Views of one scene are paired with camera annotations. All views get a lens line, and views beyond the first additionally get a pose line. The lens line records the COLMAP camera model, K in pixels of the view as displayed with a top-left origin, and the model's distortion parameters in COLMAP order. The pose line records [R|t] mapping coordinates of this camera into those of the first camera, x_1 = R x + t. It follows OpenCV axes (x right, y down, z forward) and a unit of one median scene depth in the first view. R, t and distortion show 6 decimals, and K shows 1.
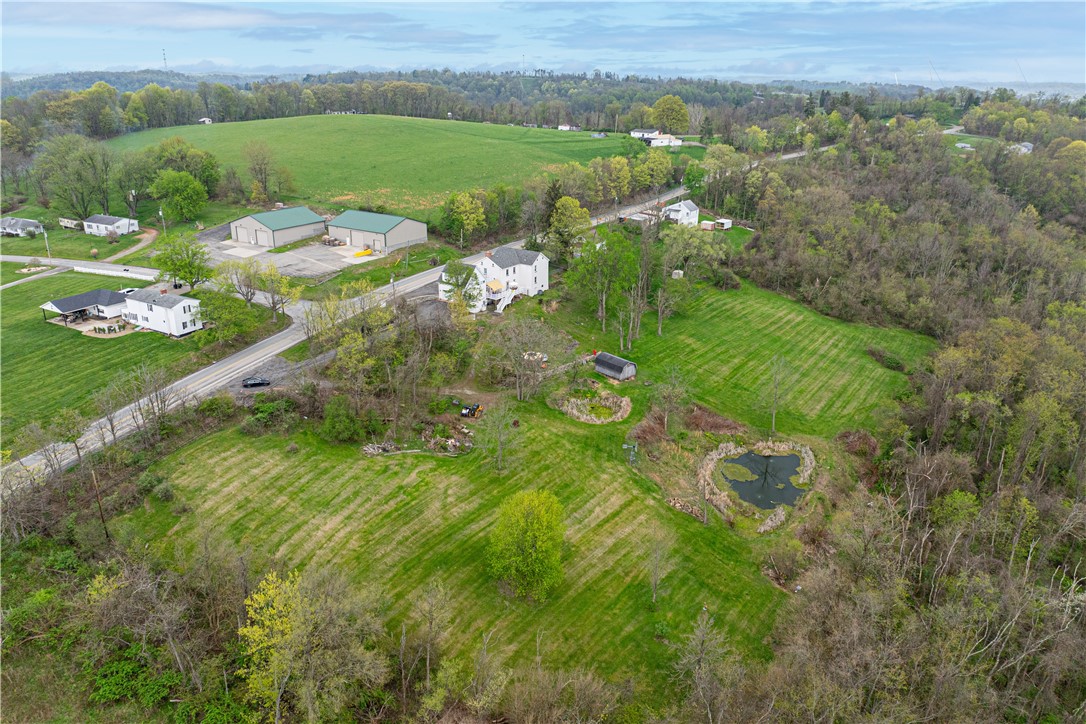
lens RADIAL K [[797.3, 0, 543.0], [0, 797.3, 362.0], [0, 0, 1]] dist [-0.000880, -0.002035]
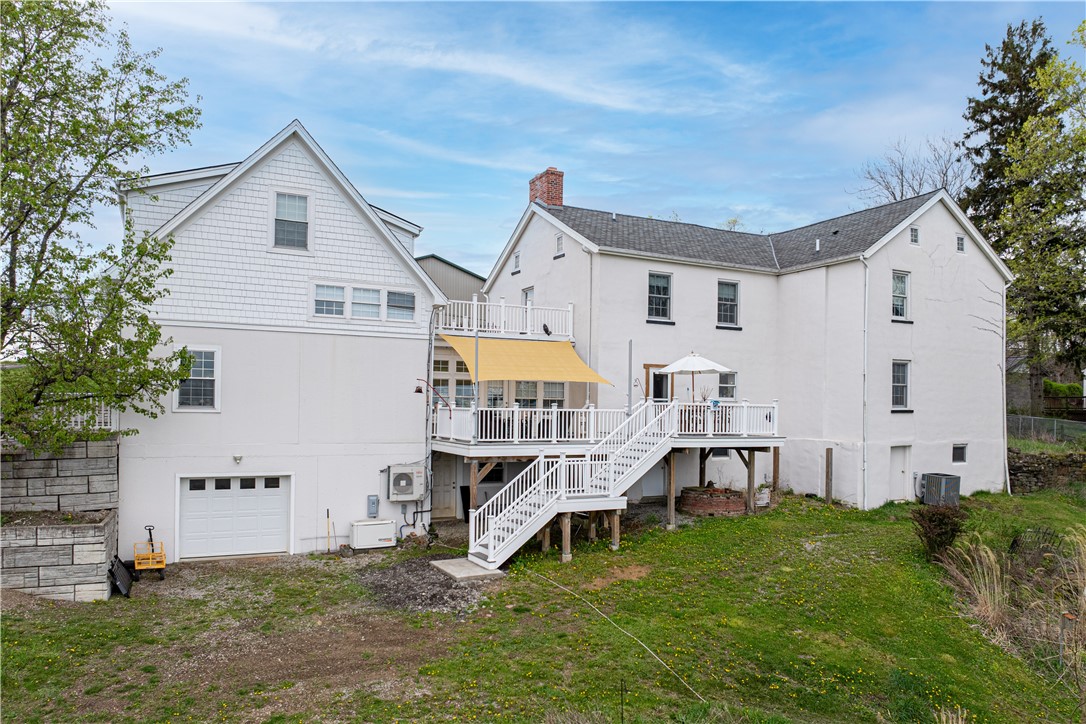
lens RADIAL K [[797.3, 0, 543.0], [0, 797.3, 362.0], [0, 0, 1]] dist [-0.000880, -0.002035]
pose [[0.887230, -0.019354, -0.460921, -0.000596], [-0.166635, 0.918220, -0.359313, -0.049906], [0.430181, 0.395598, 0.811447, 0.867430]]
